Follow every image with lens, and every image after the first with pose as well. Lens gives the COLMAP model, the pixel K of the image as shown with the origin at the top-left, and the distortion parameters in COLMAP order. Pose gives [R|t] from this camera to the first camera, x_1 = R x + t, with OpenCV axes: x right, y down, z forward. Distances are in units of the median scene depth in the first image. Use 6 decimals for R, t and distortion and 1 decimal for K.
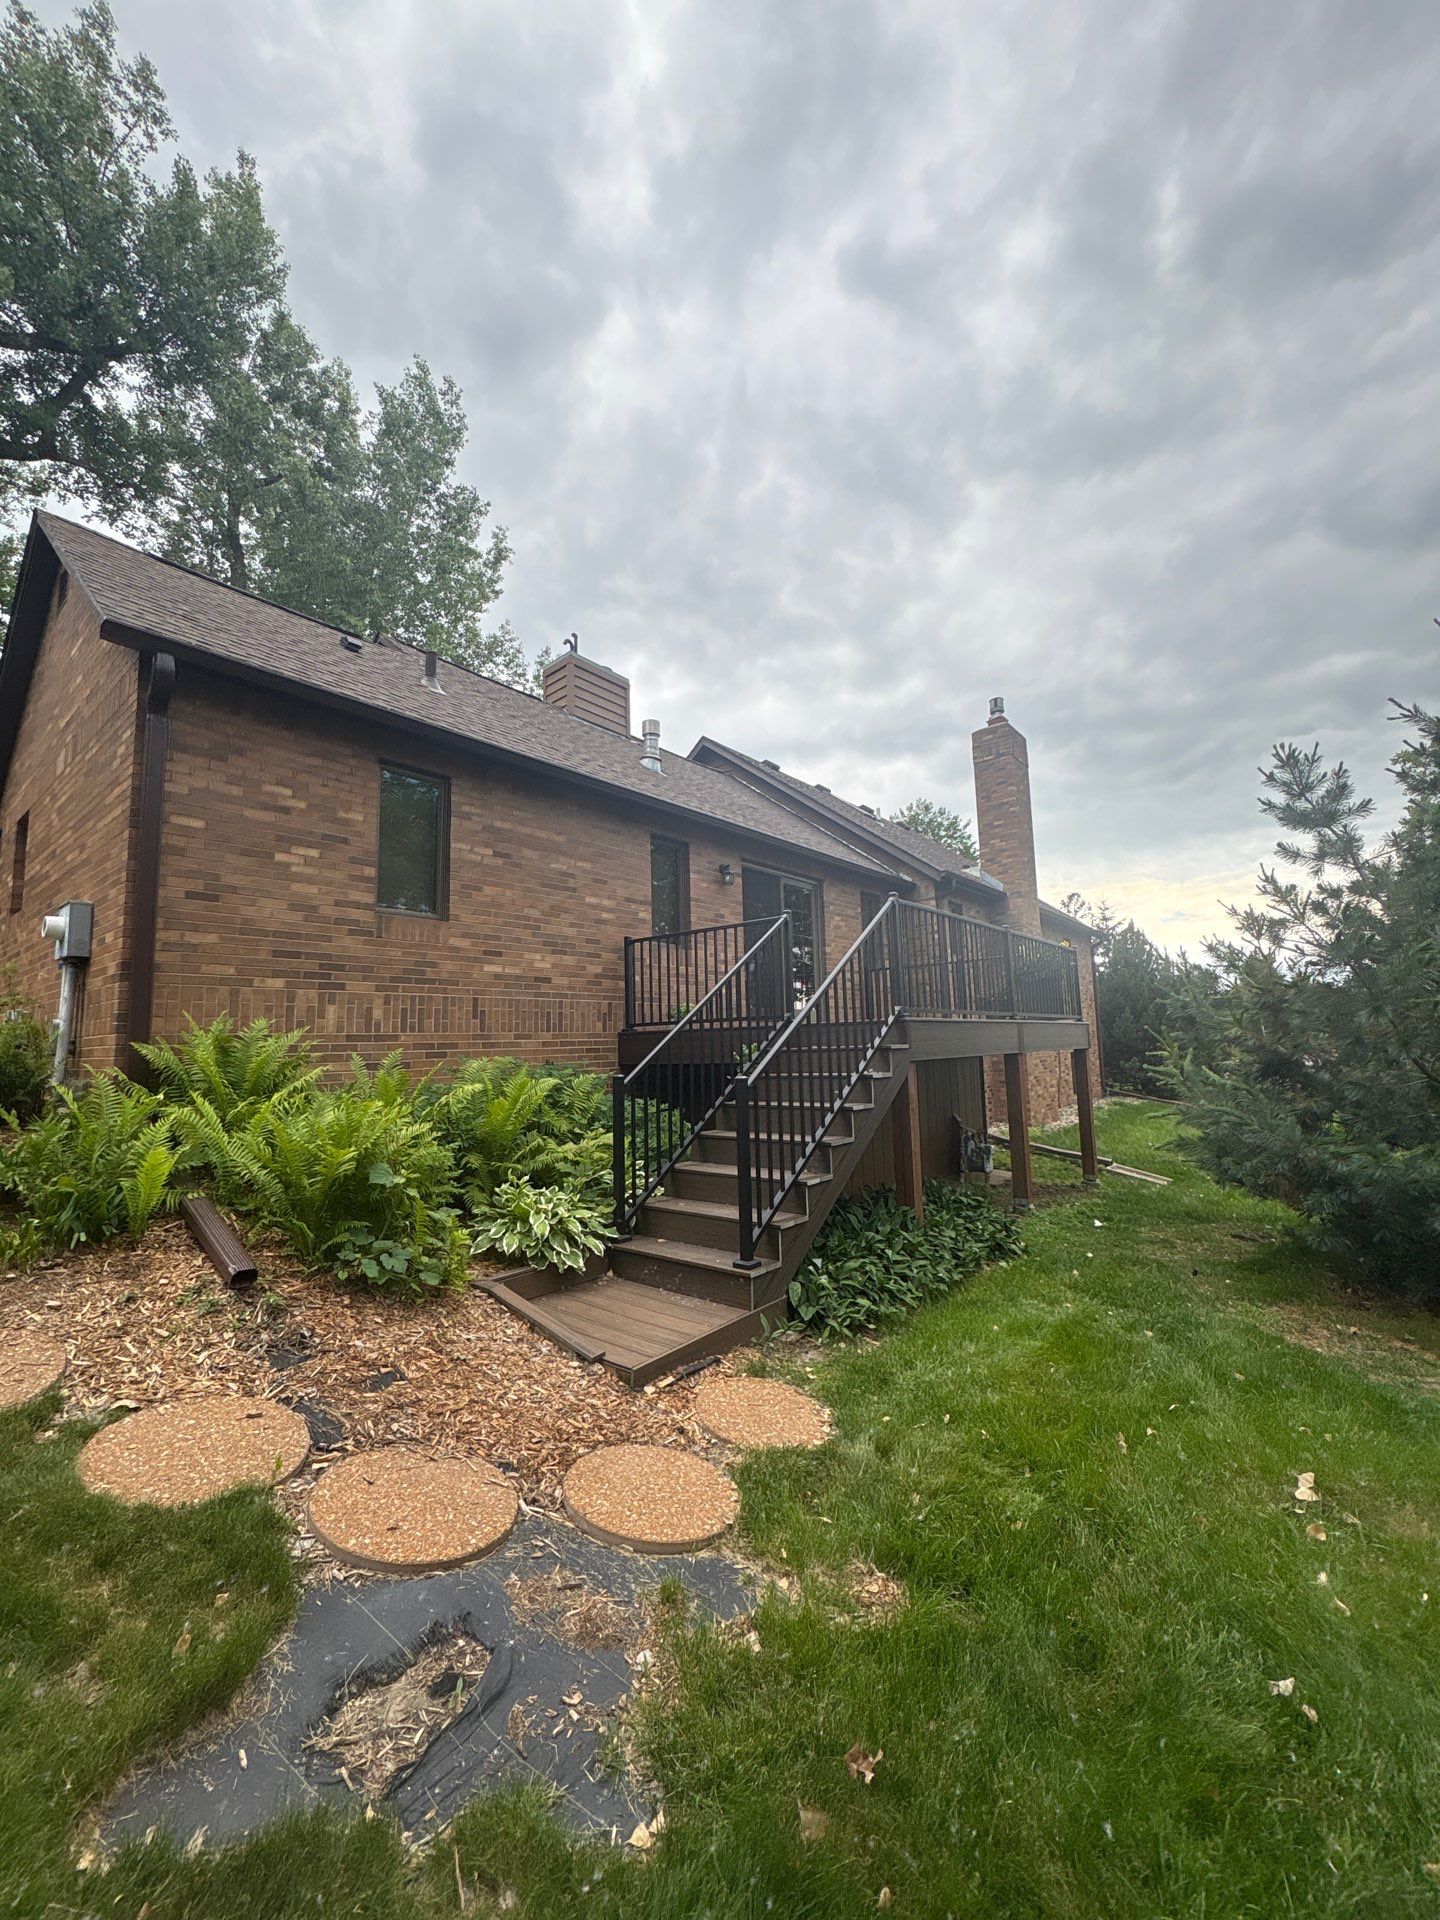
lens RADIAL K [[766.5, 0, 724.1], [0, 766.5, 961.6], [0, 0, 1]] dist [-0.000041, 0.000696]
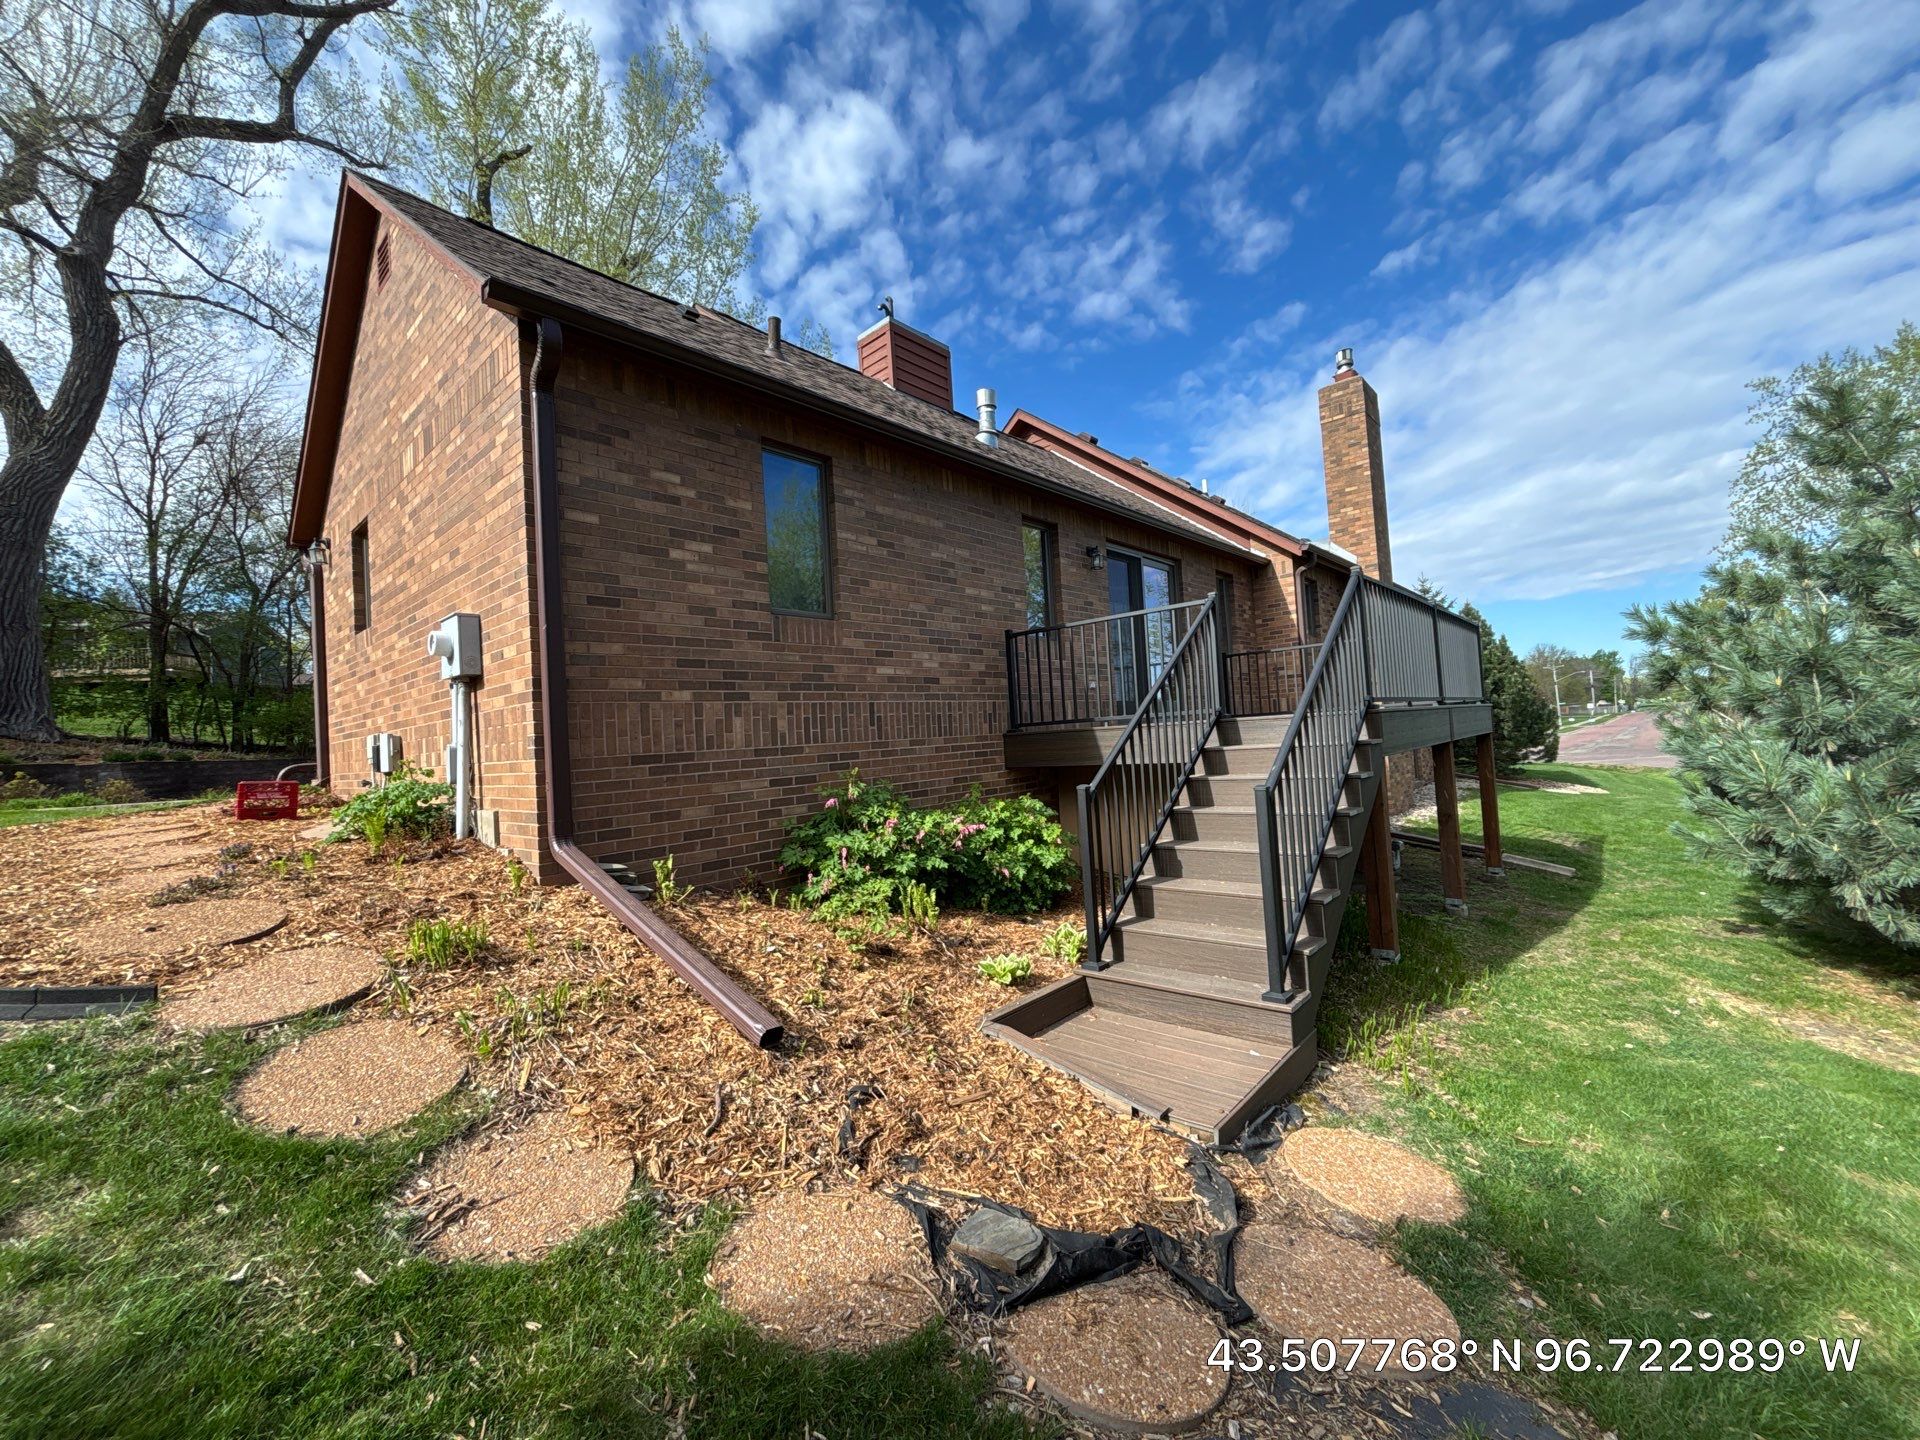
lens RADIAL K [[766.5, 0, 957.7], [0, 766.5, 728.7], [0, 0, 1]] dist [-0.000041, 0.000696]
pose [[0.998696, -0.034555, -0.037586, -0.206882], [0.038053, 0.994584, 0.096720, -0.007726], [0.034041, -0.098024, 0.994602, 0.096717]]
